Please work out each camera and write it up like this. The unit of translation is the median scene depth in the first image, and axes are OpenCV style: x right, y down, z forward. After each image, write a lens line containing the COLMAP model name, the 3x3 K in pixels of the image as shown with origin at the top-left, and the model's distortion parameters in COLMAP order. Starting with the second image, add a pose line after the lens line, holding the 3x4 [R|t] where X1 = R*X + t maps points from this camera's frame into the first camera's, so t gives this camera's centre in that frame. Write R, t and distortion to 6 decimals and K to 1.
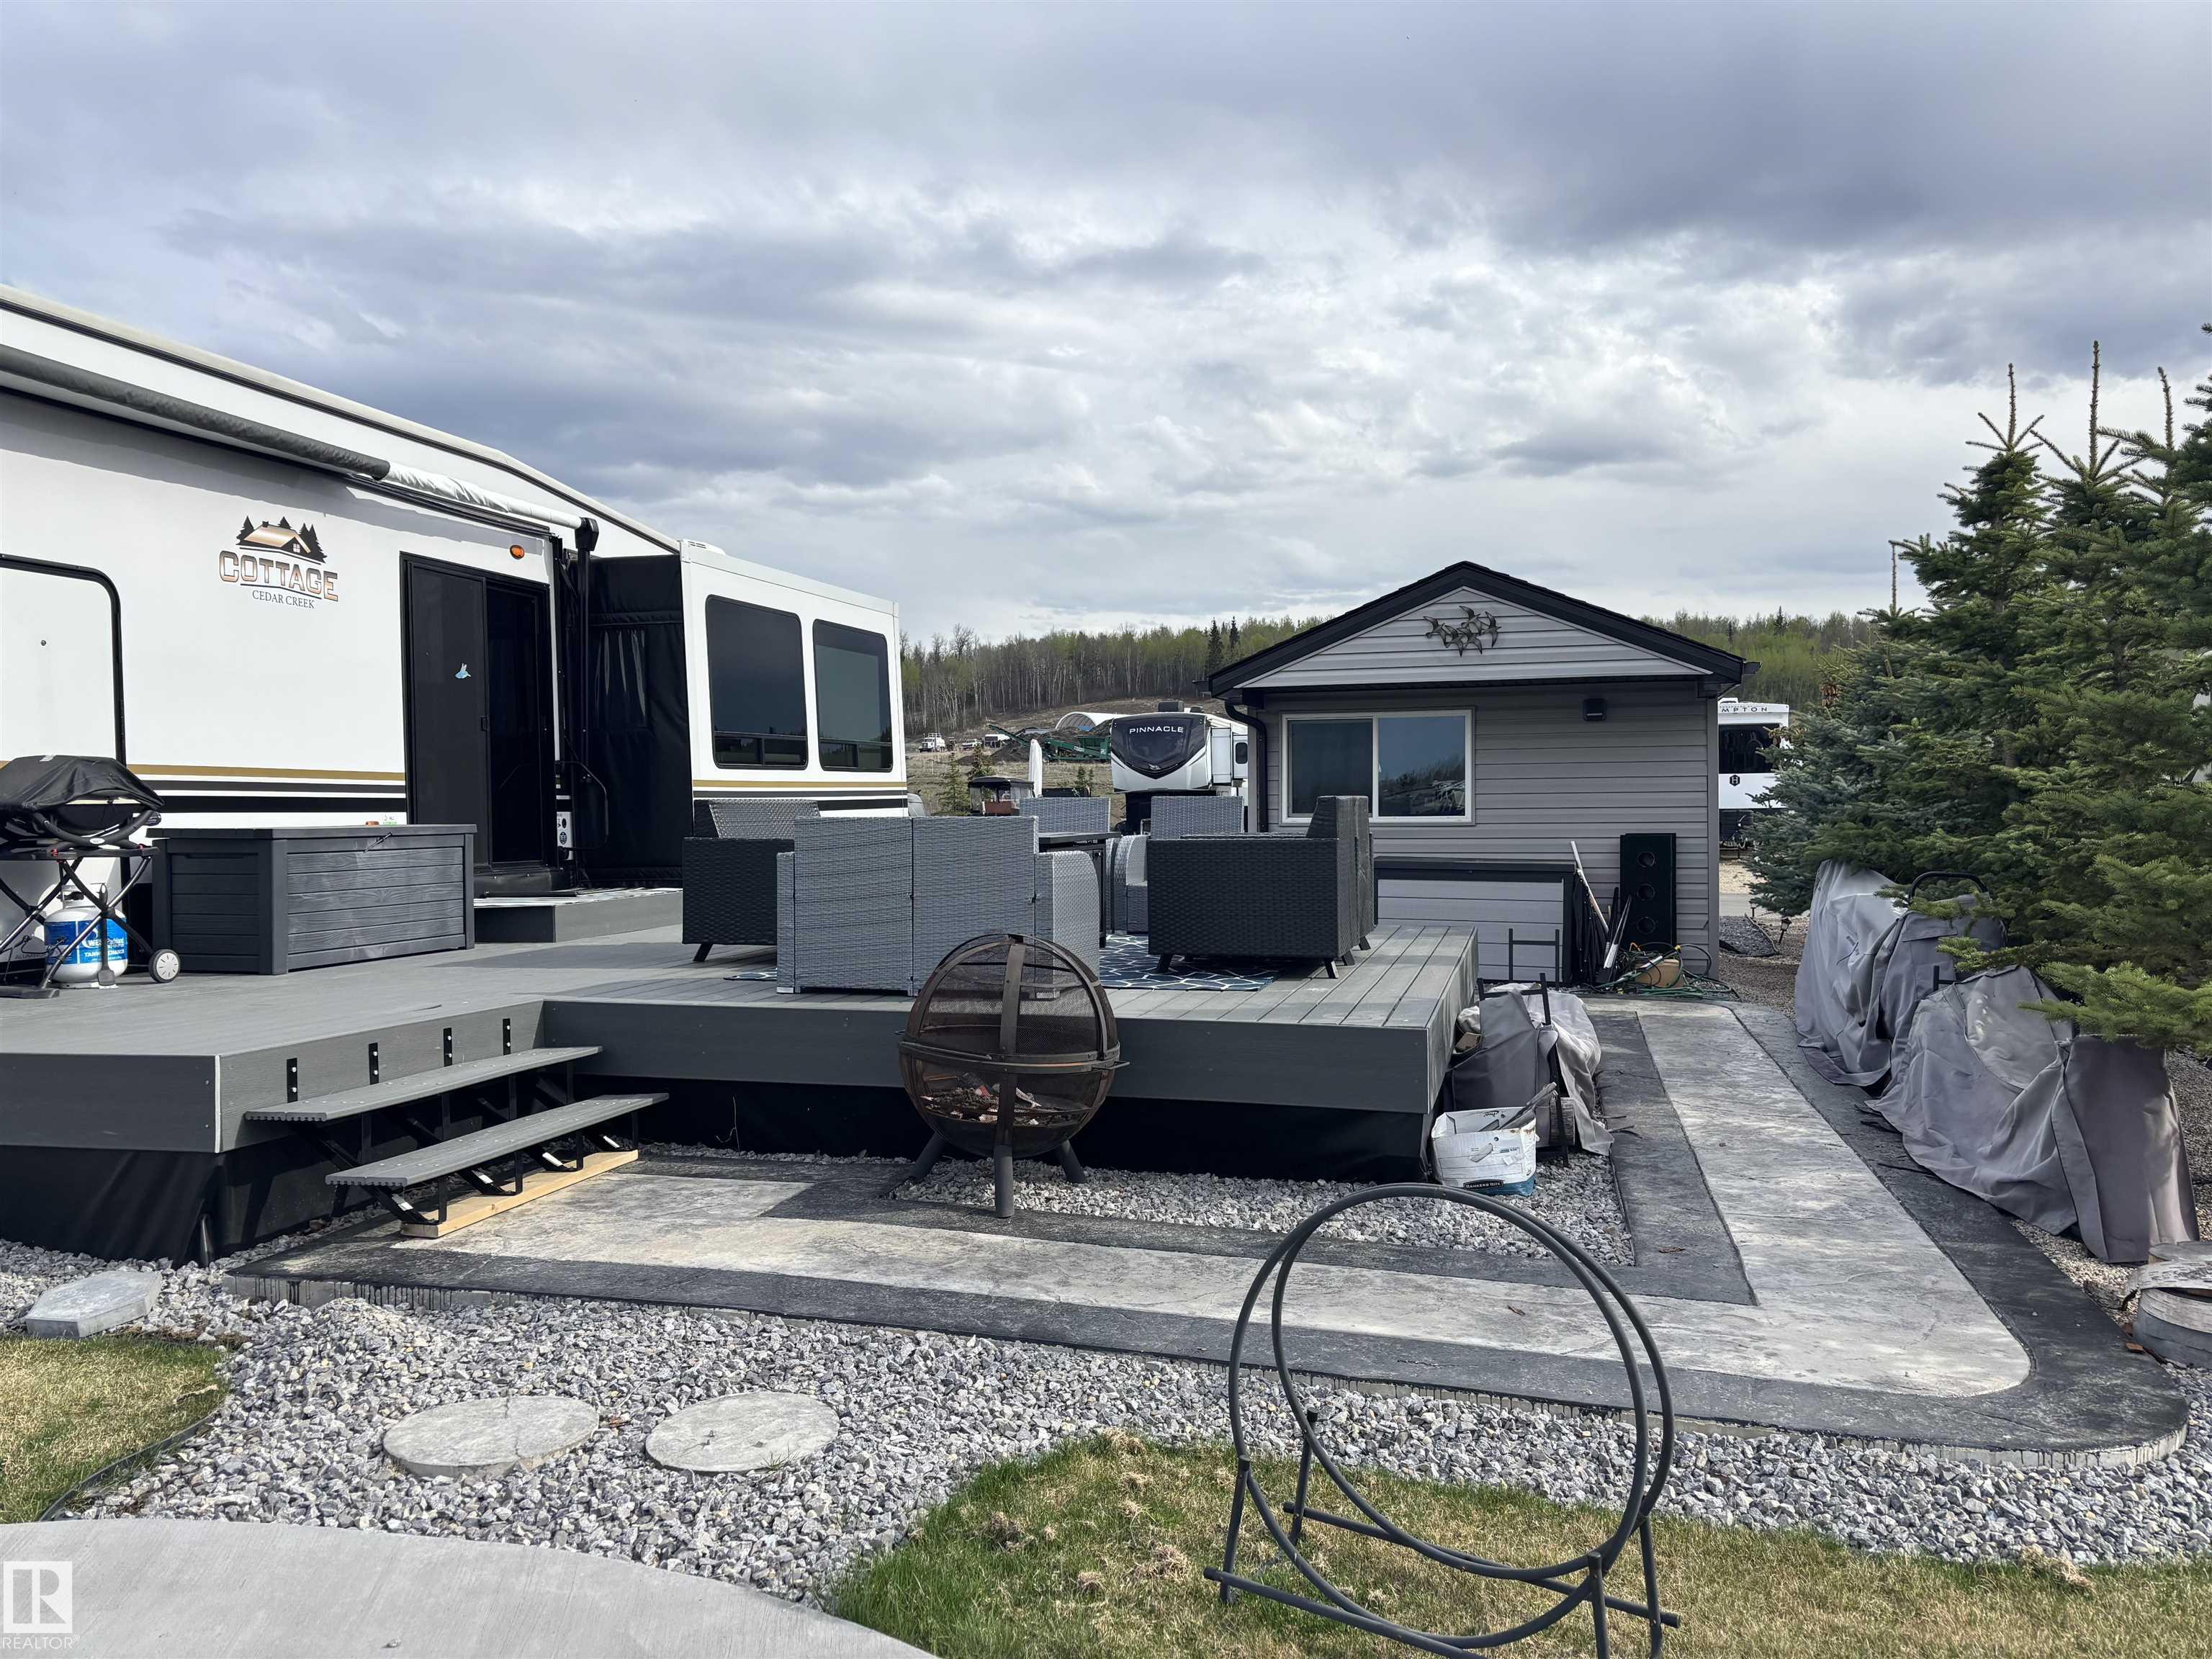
lens RADIAL K [[1695.3, 0, 1097.8], [0, 1695.3, 838.5], [0, 0, 1]] dist [0.077225, -0.107029]
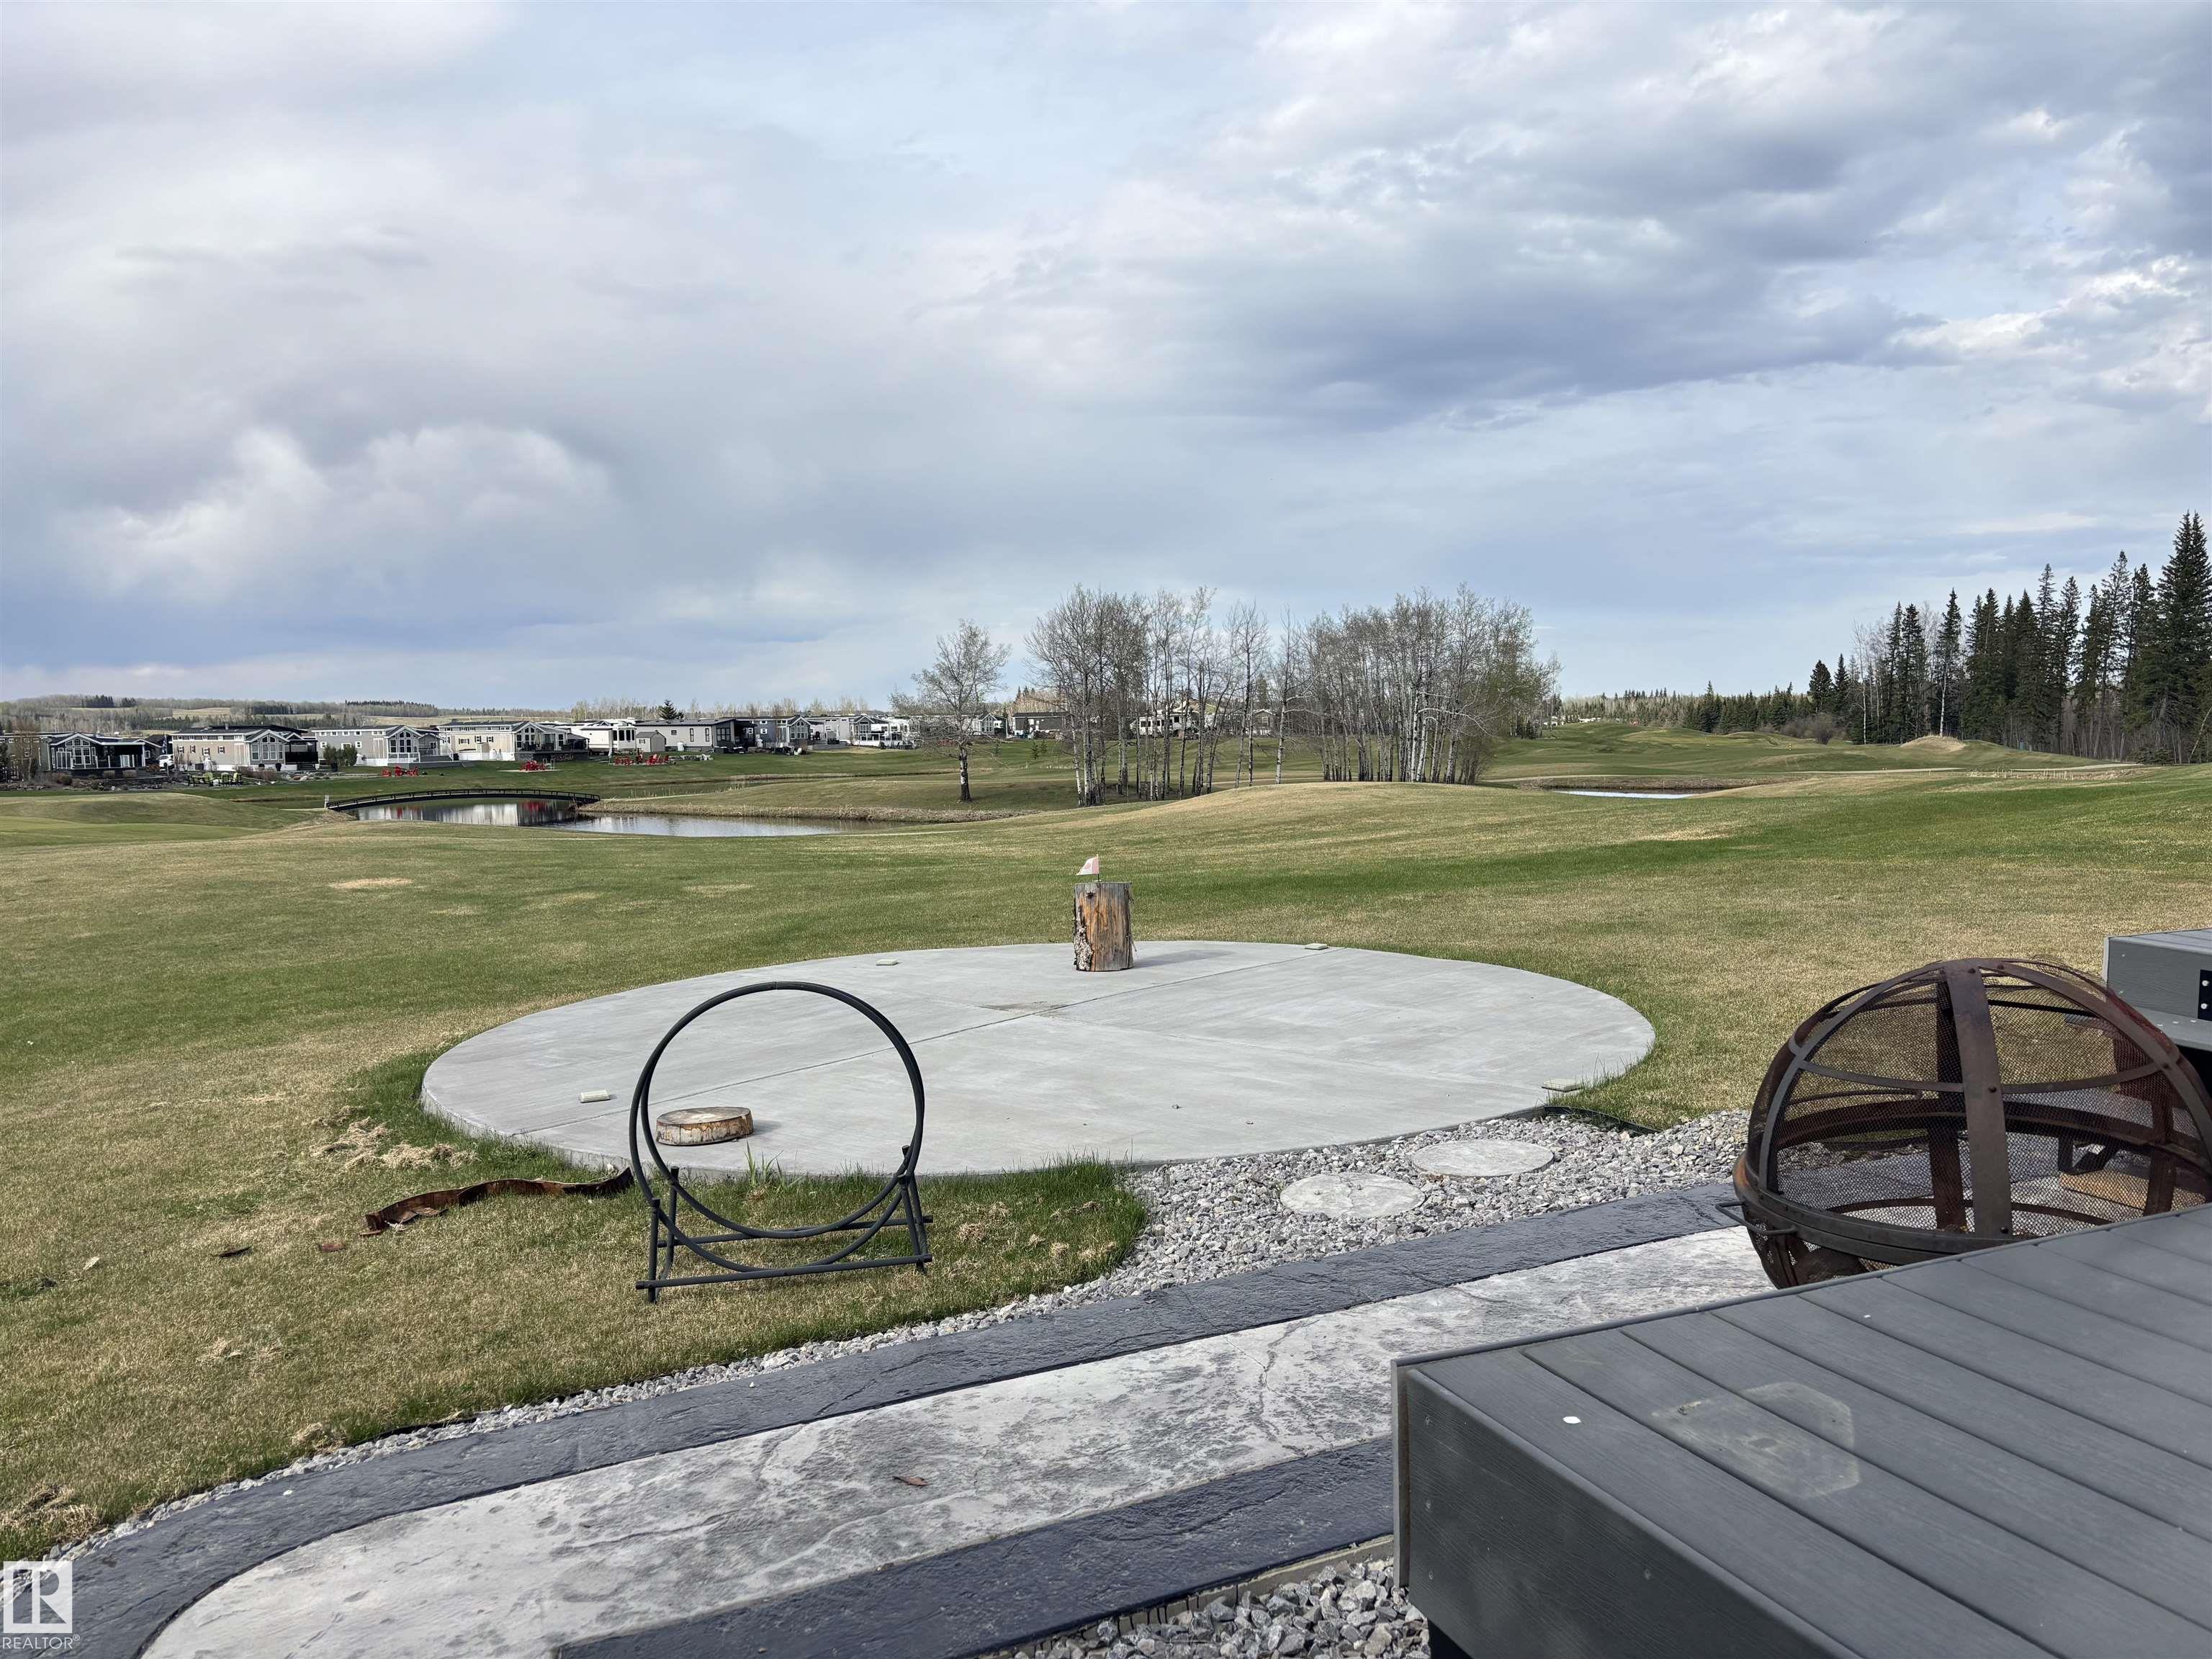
lens RADIAL K [[1697.5, 0, 1095.1], [0, 1697.5, 889.1], [0, 0, 1]] dist [0.084766, -0.104359]
pose [[-0.802132, 0.091702, -0.590064, 0.424345], [0.017026, 0.991249, 0.130904, -0.032987], [0.596904, 0.094956, -0.796674, 1.173184]]
